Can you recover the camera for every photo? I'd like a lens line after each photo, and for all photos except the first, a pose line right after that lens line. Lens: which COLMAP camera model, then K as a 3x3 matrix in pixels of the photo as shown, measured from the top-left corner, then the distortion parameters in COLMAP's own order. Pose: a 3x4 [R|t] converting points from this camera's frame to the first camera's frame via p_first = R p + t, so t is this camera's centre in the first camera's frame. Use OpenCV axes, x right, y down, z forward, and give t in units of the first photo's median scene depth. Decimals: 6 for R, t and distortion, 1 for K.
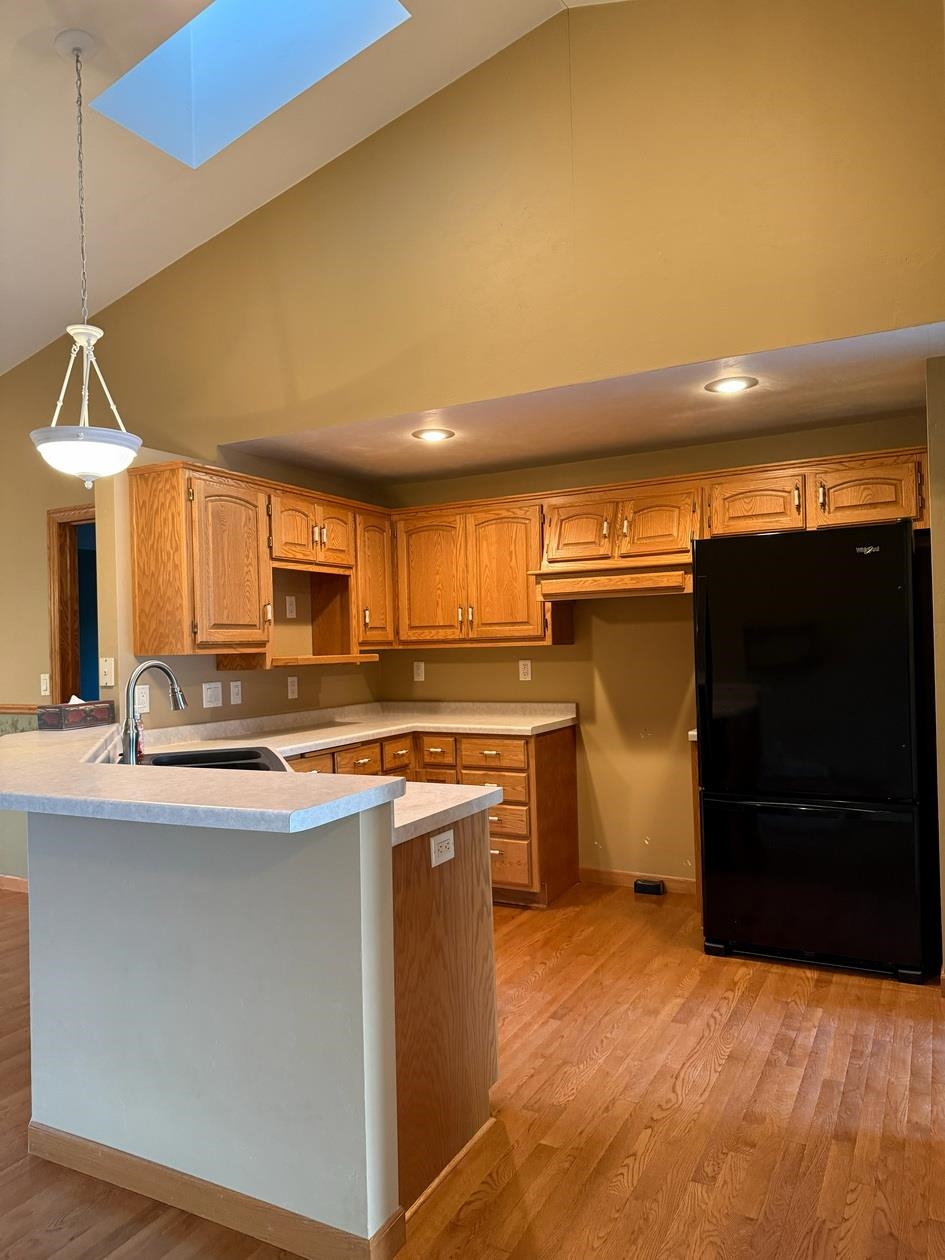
lens RADIAL K [[898.6, 0, 477.0], [0, 898.6, 638.1], [0, 0, 1]] dist [0.099869, -0.142309]
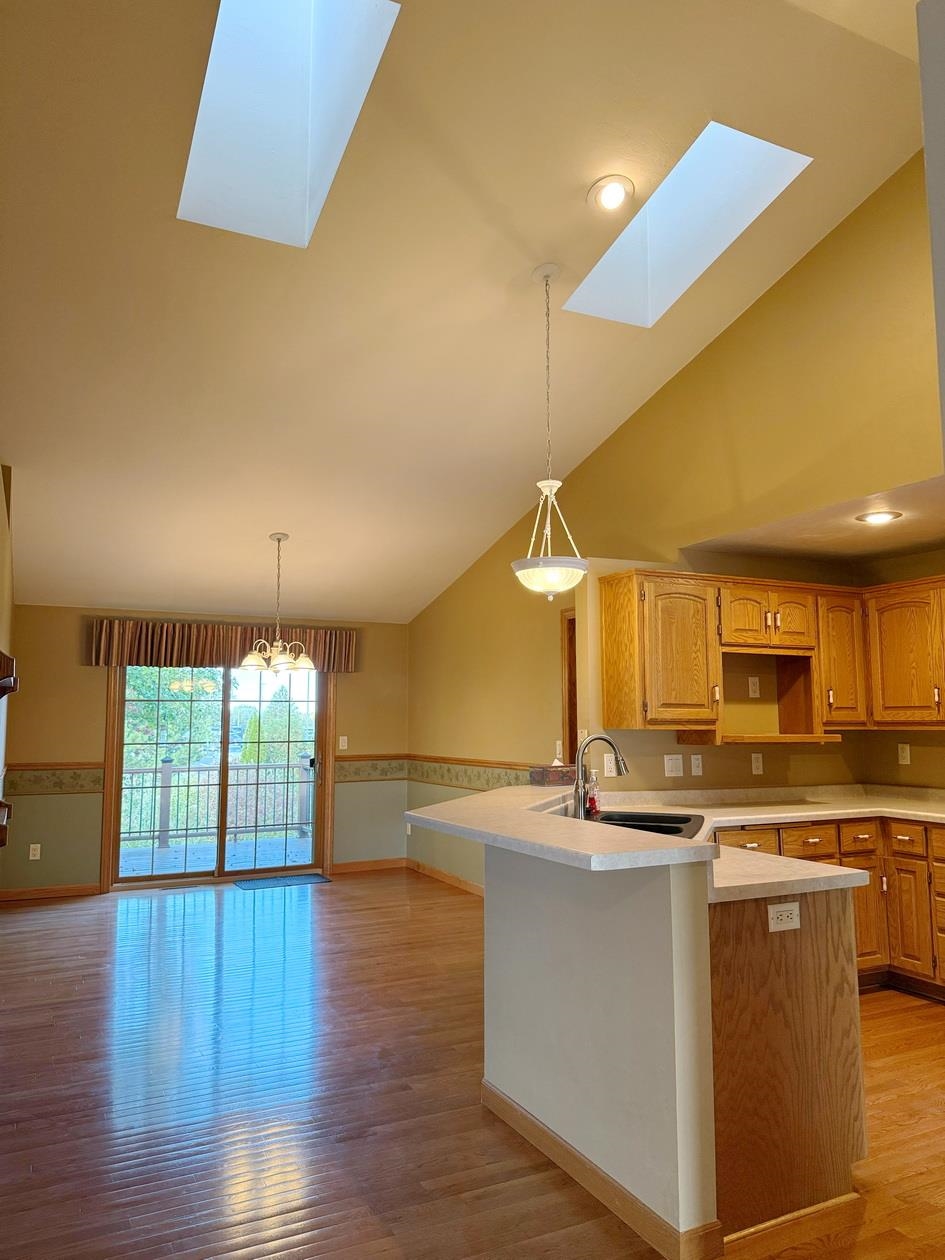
lens RADIAL K [[884.8, 0, 408.0], [0, 884.8, 609.0], [0, 0, 1]] dist [0.004532, -0.023587]
pose [[0.765683, -0.055400, -0.640828, 0.178480], [-0.016963, 0.994198, -0.106217, -0.009360], [0.642994, 0.092199, 0.760301, -0.078175]]
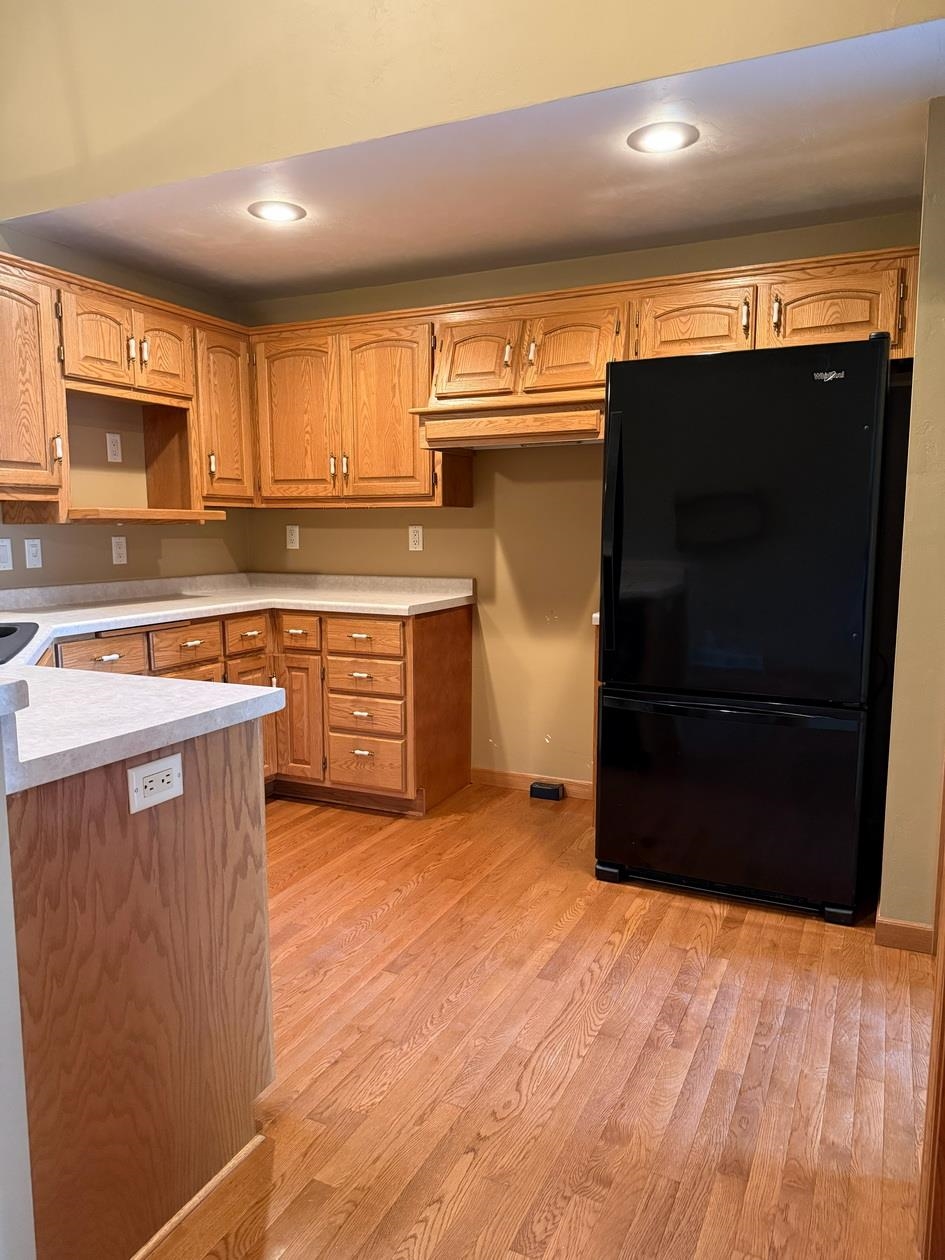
lens RADIAL K [[878.9, 0, 472.8], [0, 878.9, 657.8], [0, 0, 1]] dist [0.145453, -0.264993]
pose [[0.998948, 0.016677, 0.042717, 0.088977], [-0.023028, 0.987989, 0.152798, 0.023102], [-0.039656, -0.153621, 0.987334, 0.208906]]
